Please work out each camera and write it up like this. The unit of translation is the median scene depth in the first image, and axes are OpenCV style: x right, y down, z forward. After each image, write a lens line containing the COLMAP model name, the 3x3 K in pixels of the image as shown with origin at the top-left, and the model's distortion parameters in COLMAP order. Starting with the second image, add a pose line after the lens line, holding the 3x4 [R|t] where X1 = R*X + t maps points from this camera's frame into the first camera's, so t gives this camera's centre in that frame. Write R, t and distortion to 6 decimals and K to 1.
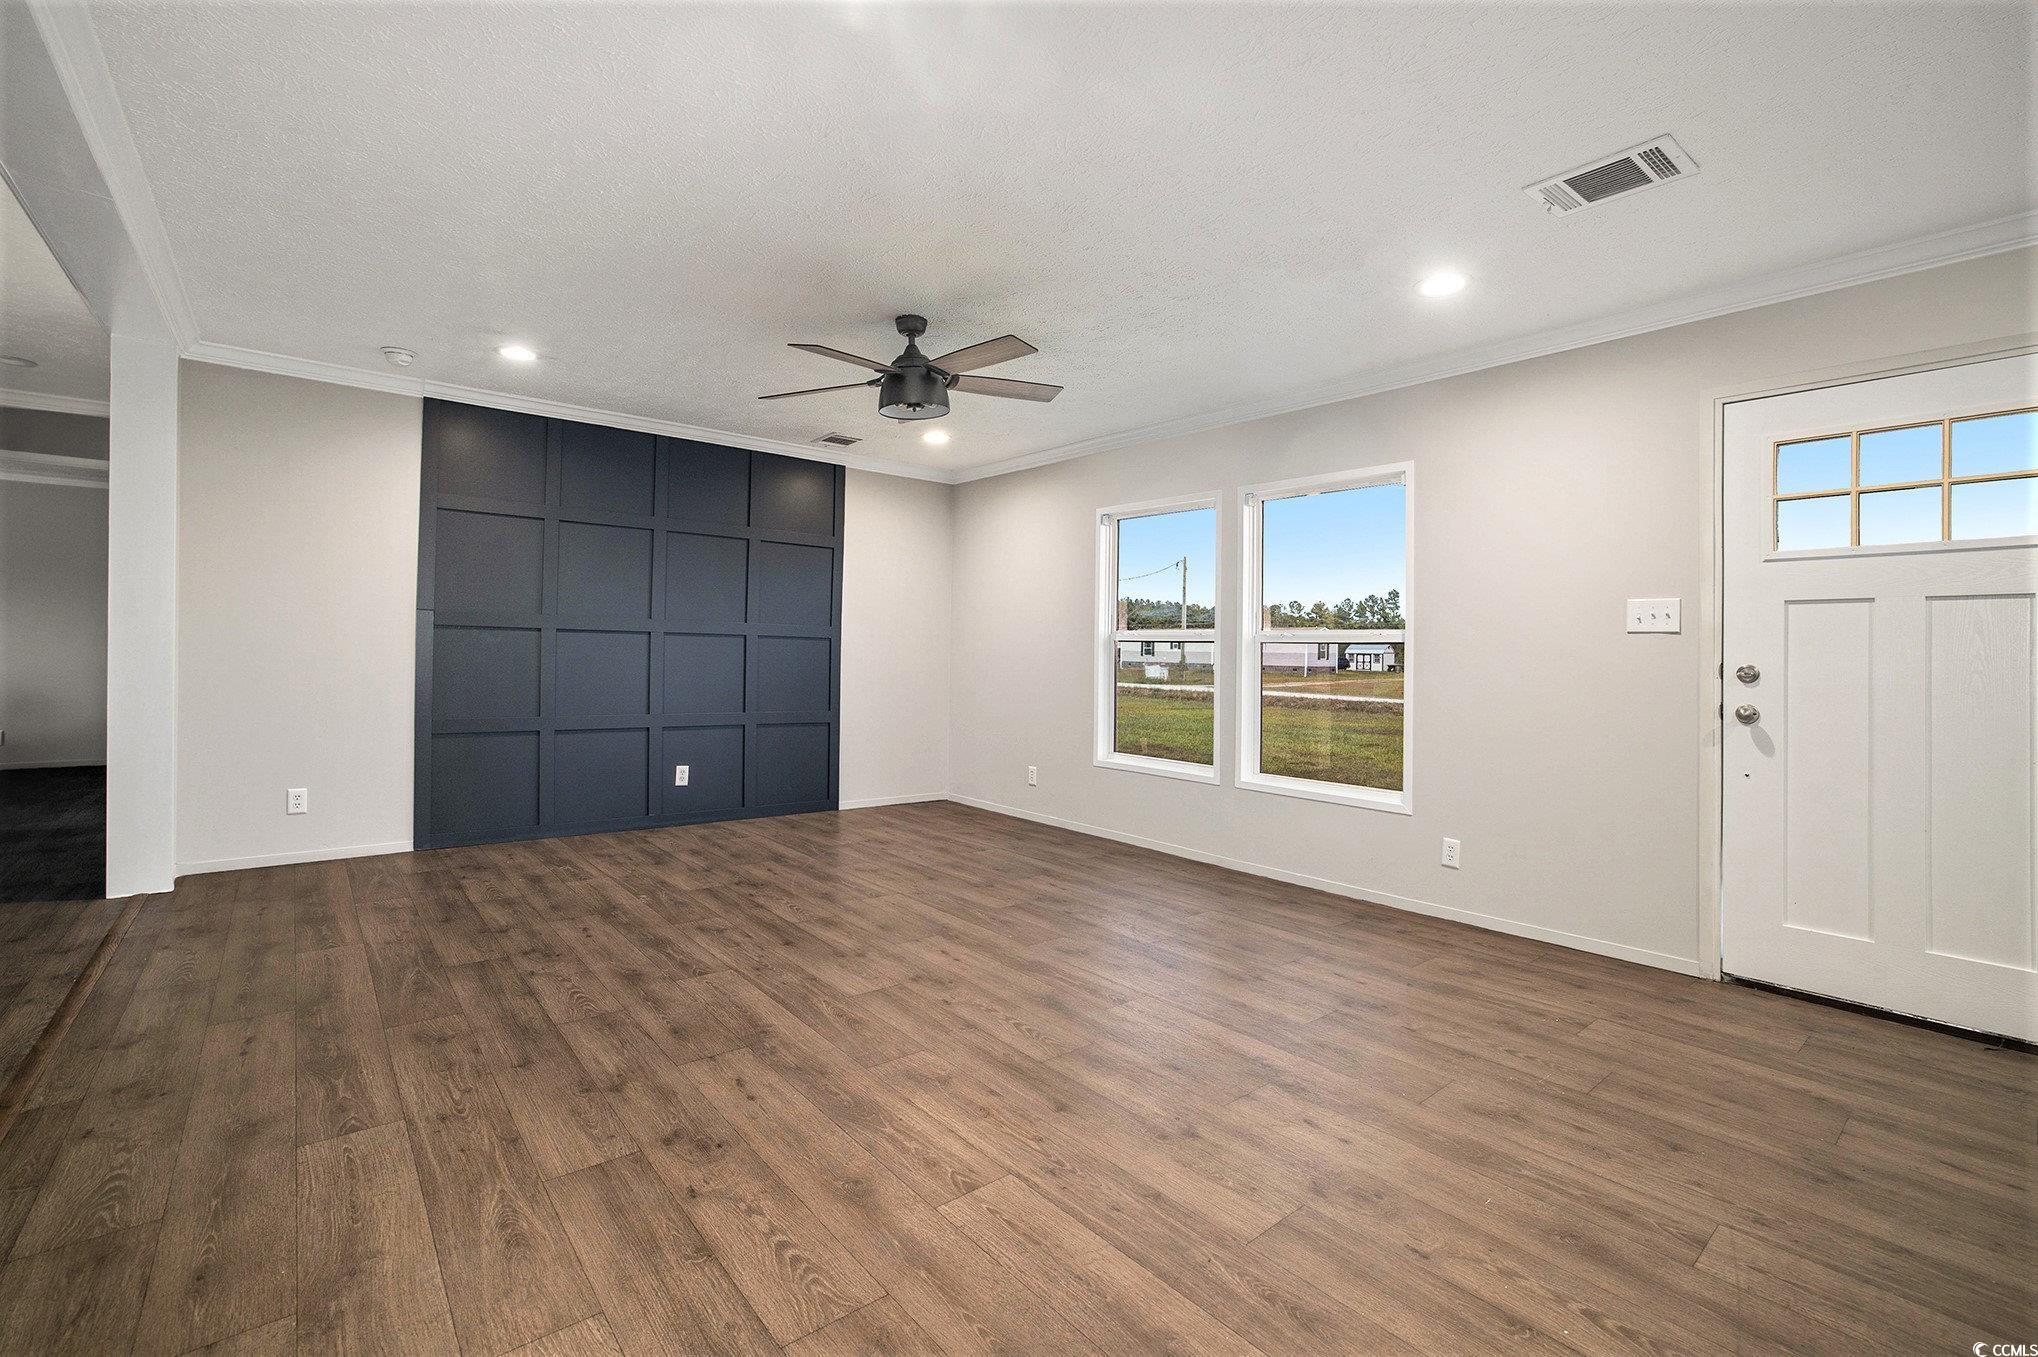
lens RADIAL K [[898.9, 0, 1026.3], [0, 898.9, 651.1], [0, 0, 1]] dist [-0.026988, 0.000435]
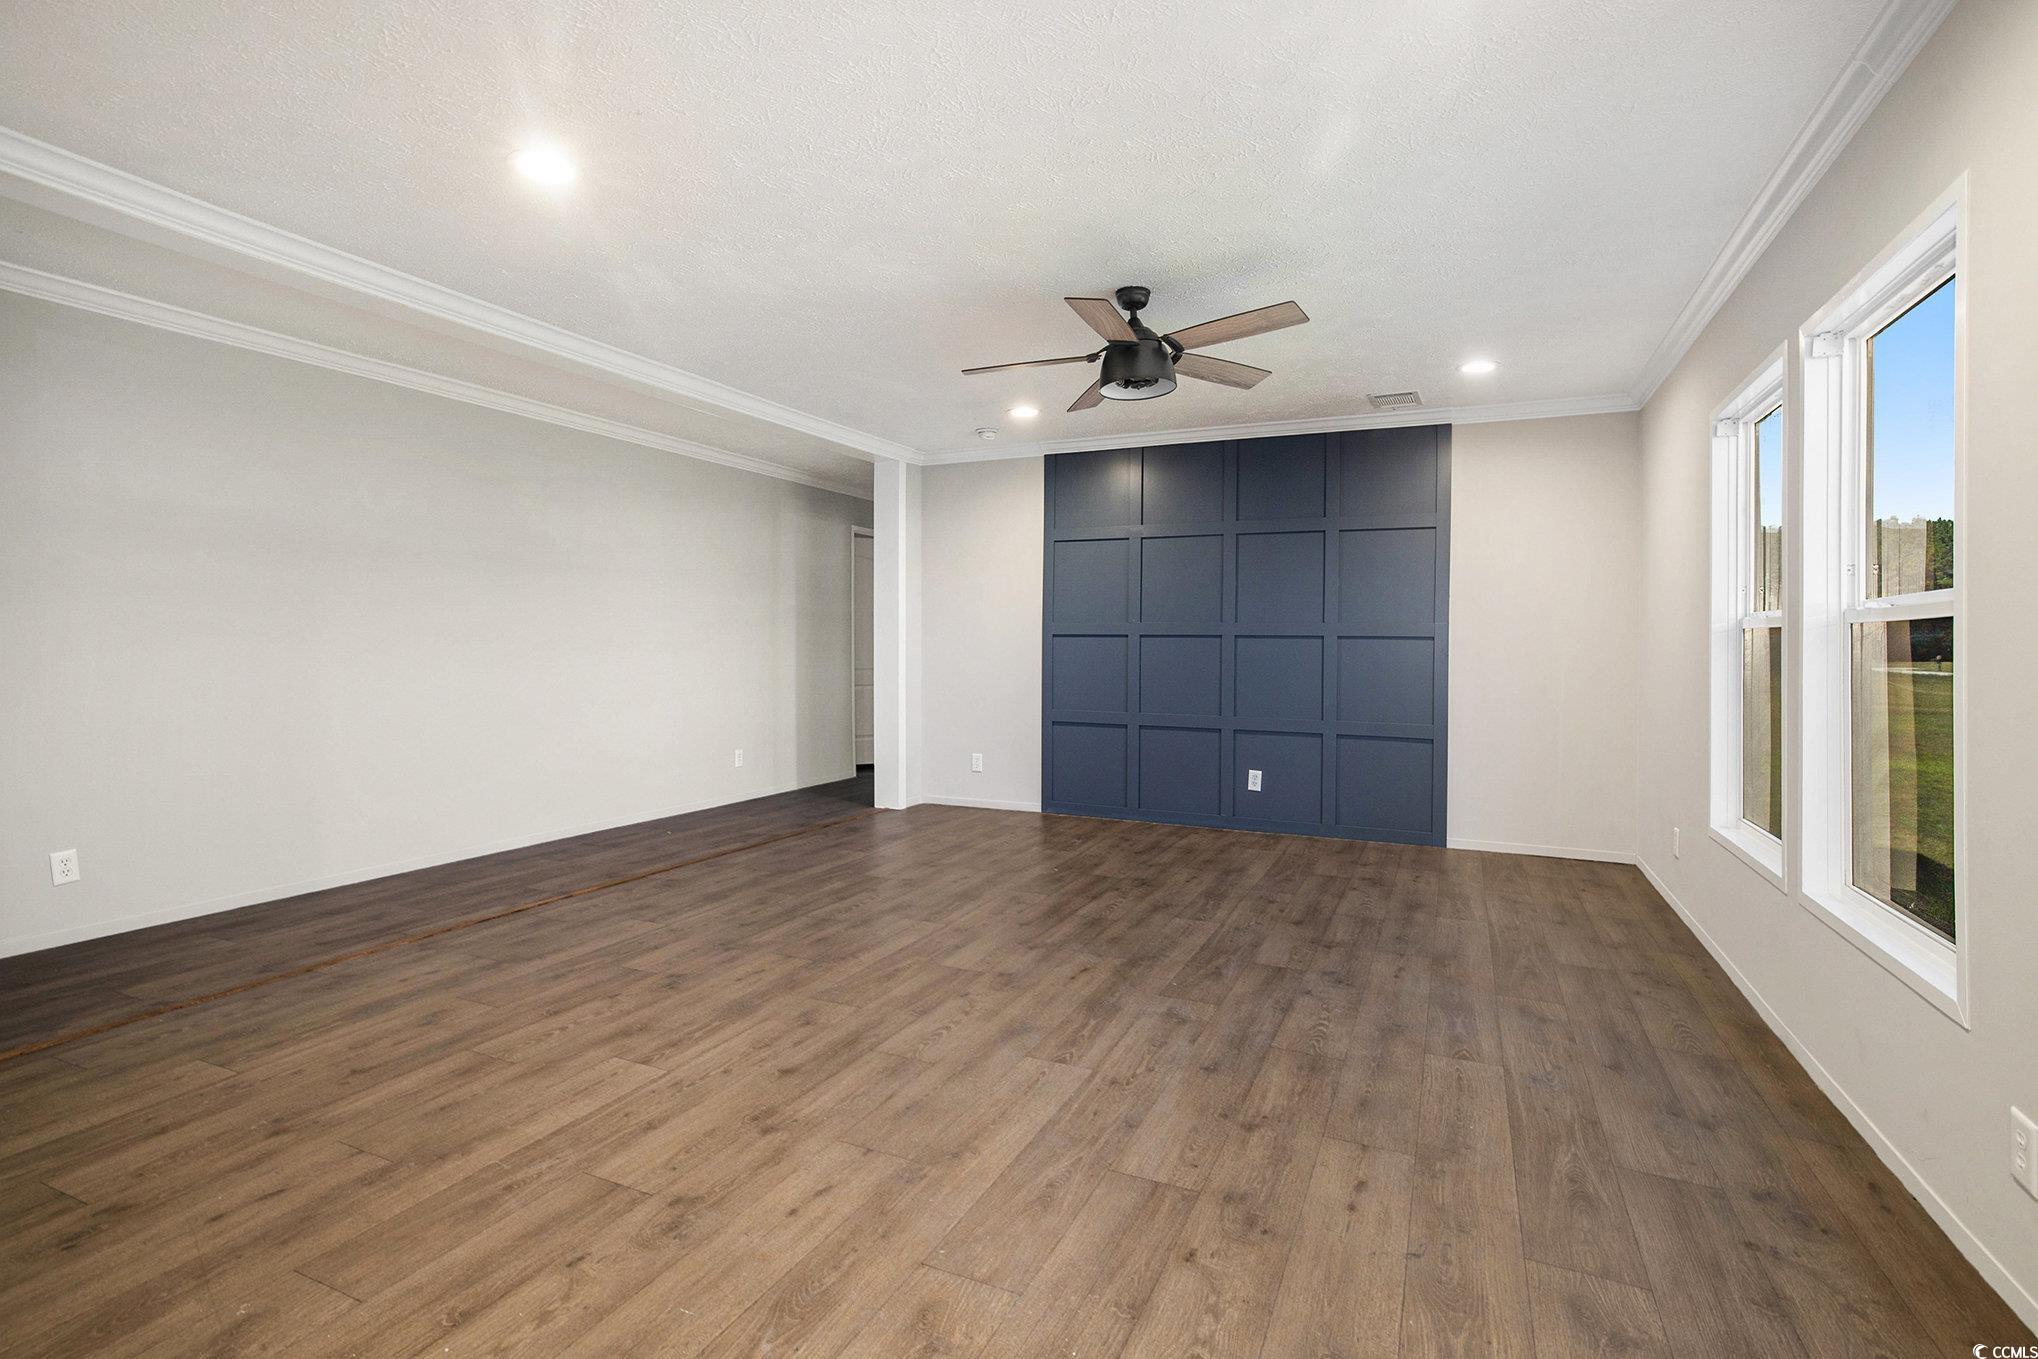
lens RADIAL K [[999.5, 0, 1010.4], [0, 999.5, 636.8], [0, 0, 1]] dist [-0.006652, 0.000712]
pose [[0.416747, -0.026964, -0.908623, 0.748437], [0.006229, 0.999621, -0.026807, 0.013246], [0.909001, 0.005512, 0.416757, 0.440753]]
